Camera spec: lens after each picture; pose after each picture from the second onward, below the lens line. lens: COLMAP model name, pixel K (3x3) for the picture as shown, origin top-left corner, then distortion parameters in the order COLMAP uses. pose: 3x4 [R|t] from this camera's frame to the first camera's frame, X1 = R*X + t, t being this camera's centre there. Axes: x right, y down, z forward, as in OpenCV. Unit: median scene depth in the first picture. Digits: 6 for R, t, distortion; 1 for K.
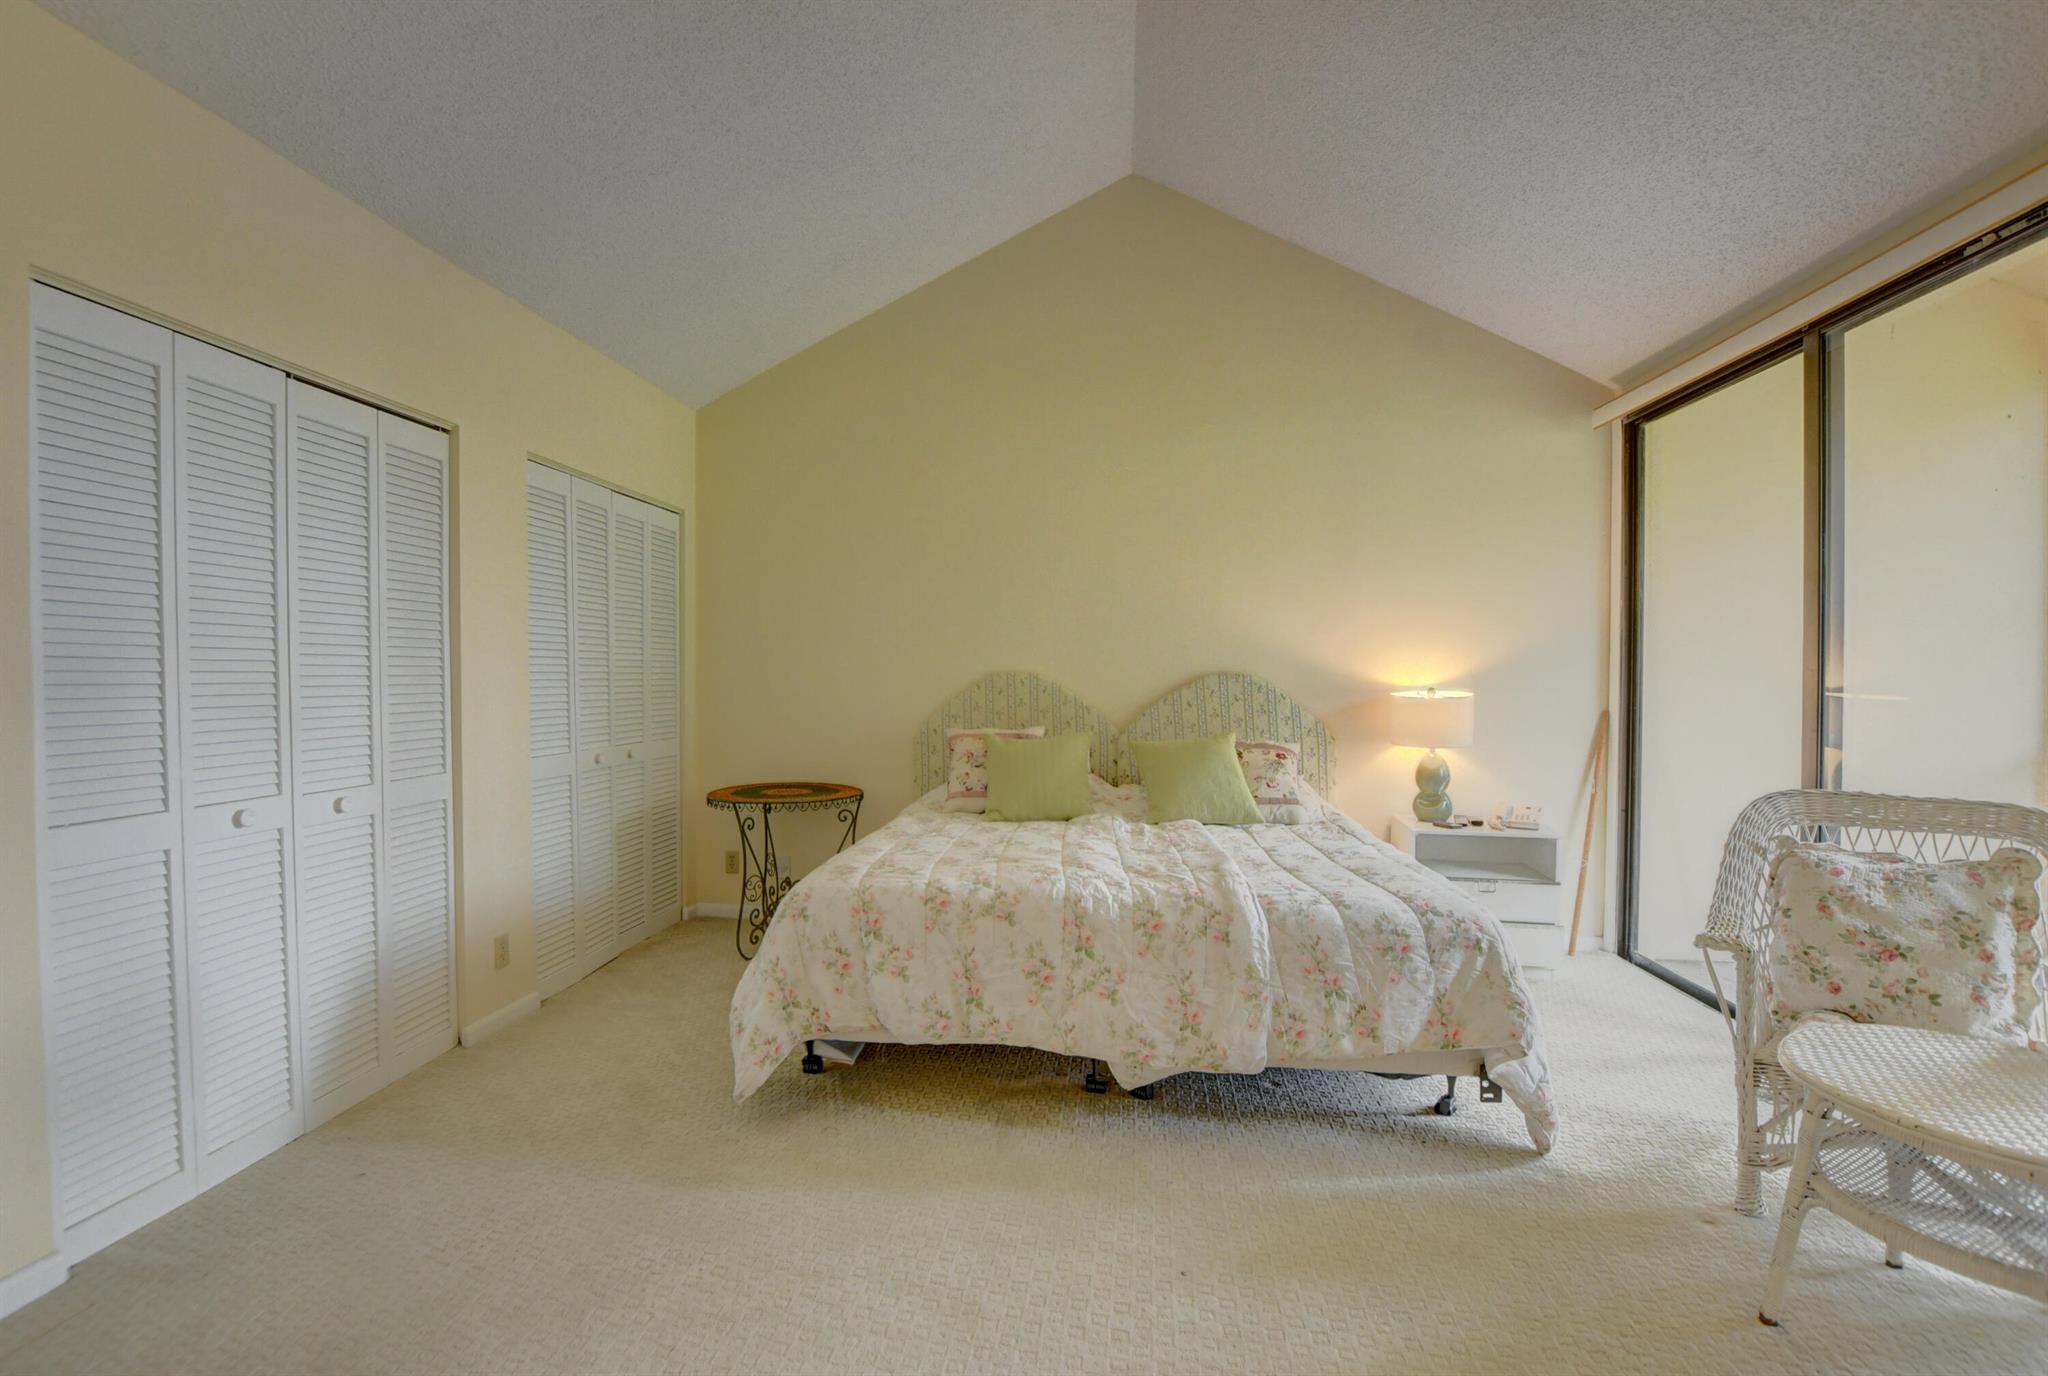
lens RADIAL K [[923.7, 0, 1024.3], [0, 923.7, 693.9], [0, 0, 1]] dist [-0.024947, -0.000136]
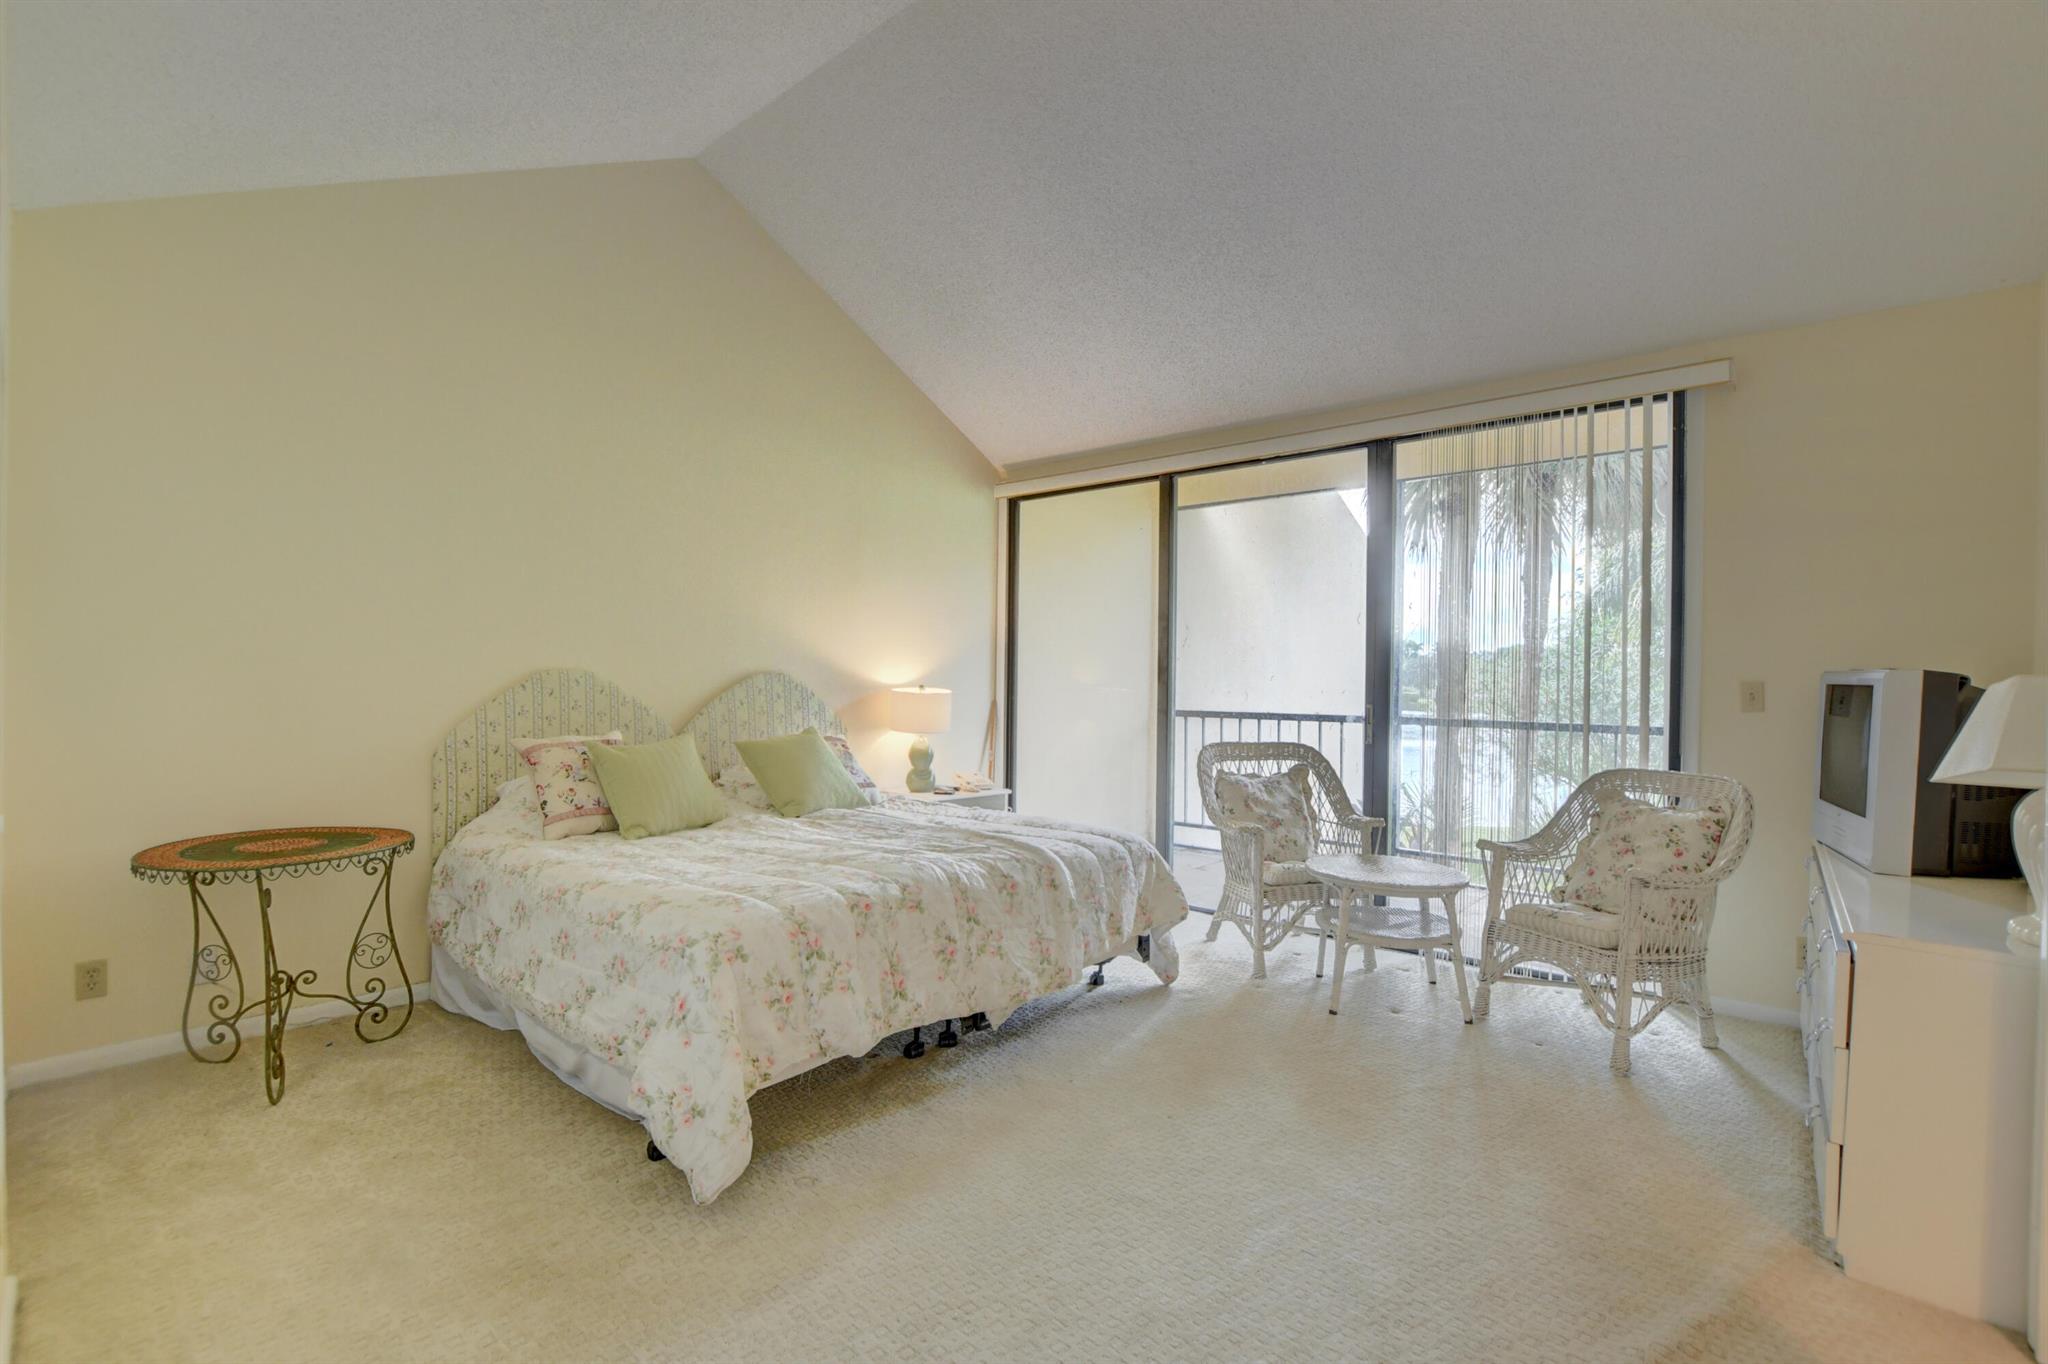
lens RADIAL K [[890.3, 0, 1015.3], [0, 890.3, 685.1], [0, 0, 1]] dist [-0.020685, 0.000967]
pose [[0.577539, -0.005672, 0.816343, -0.772816], [0.008505, 0.999963, 0.000931, -0.011027], [-0.816319, 0.006405, 0.577566, 0.313273]]
